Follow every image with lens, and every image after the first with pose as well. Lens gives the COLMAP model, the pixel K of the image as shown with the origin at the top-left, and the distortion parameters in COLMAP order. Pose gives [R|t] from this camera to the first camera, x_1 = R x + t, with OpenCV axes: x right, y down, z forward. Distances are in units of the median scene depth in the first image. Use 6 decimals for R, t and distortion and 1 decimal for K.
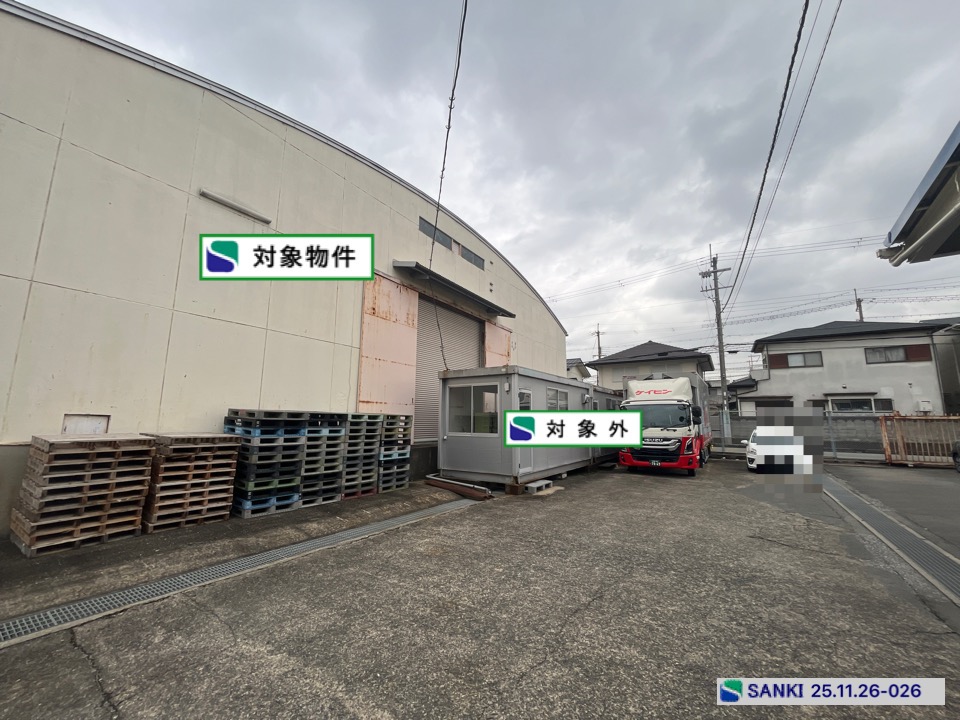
lens RADIAL K [[384.3, 0, 474.1], [0, 384.3, 361.4], [0, 0, 1]] dist [-0.004201, -0.000028]
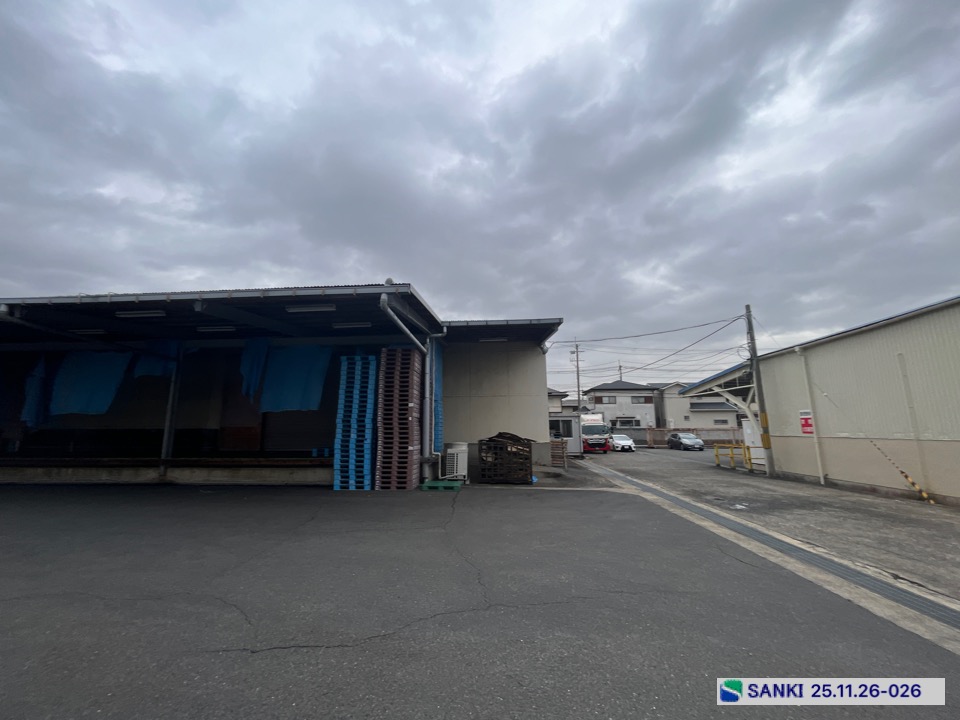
lens RADIAL K [[384.3, 0, 475.1], [0, 384.3, 364.3], [0, 0, 1]] dist [-0.004201, -0.000028]
pose [[0.868330, 0.073507, 0.490510, -2.156997], [-0.065717, 0.997289, -0.033116, -0.225793], [-0.491615, -0.003479, 0.870806, -1.179150]]
